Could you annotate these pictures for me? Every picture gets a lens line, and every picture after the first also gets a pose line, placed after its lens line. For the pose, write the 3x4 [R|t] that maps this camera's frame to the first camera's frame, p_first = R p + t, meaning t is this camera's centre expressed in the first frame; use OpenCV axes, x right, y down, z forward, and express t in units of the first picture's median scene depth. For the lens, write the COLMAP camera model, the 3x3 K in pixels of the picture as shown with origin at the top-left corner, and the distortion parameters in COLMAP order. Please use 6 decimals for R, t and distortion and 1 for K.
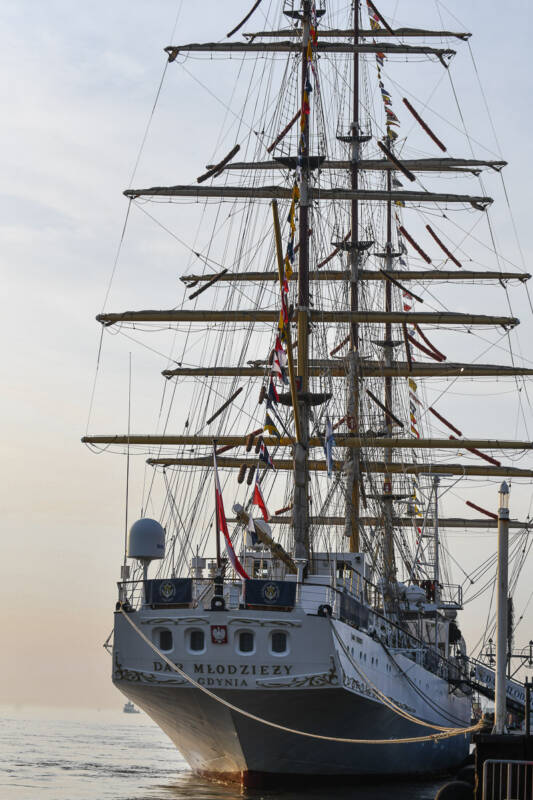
lens RADIAL K [[1626.3, 0, 266.5], [0, 1626.3, 400.3], [0, 0, 1]] dist [-0.212404, 0.000000]
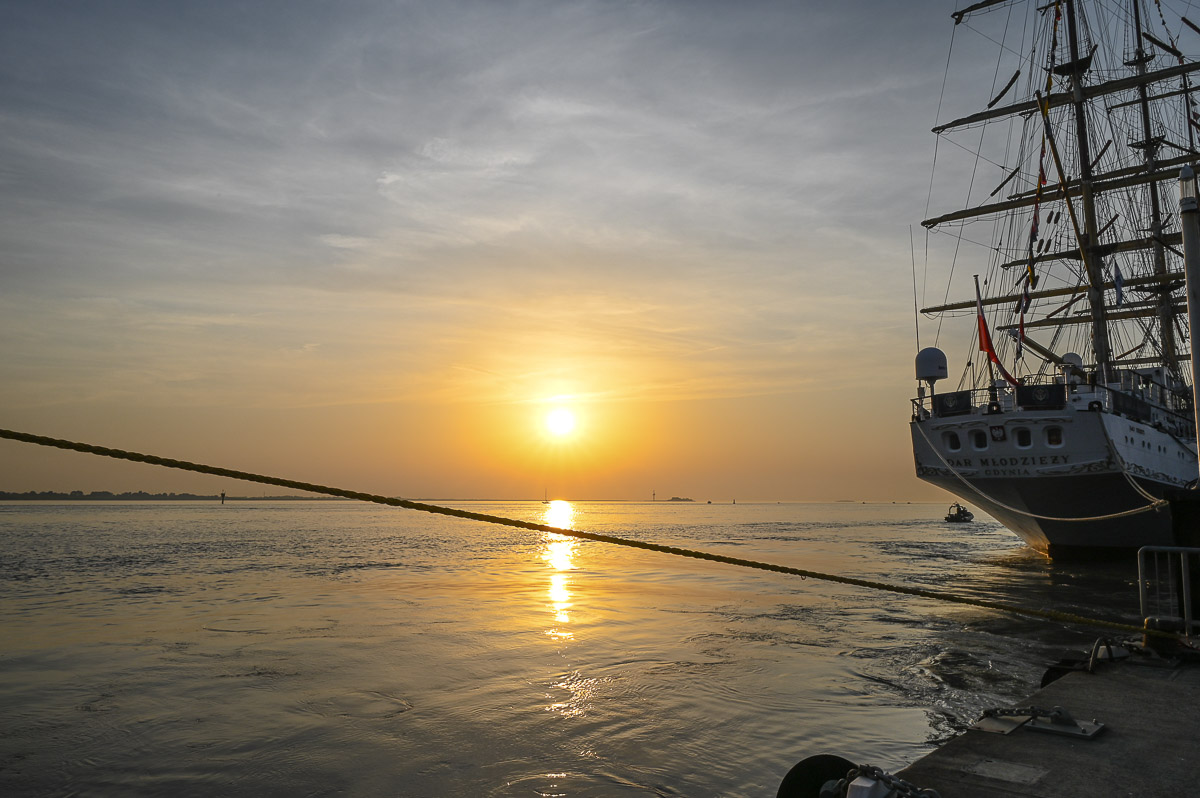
lens RADIAL K [[877.0, 0, 599.0], [0, 877.0, 395.8], [0, 0, 1]] dist [0.011955, 0.000577]
pose [[0.843975, -0.095925, -0.527735, 0.068738], [0.128821, 0.991332, 0.025824, 0.059988], [0.520683, -0.089778, 0.849016, 0.279354]]
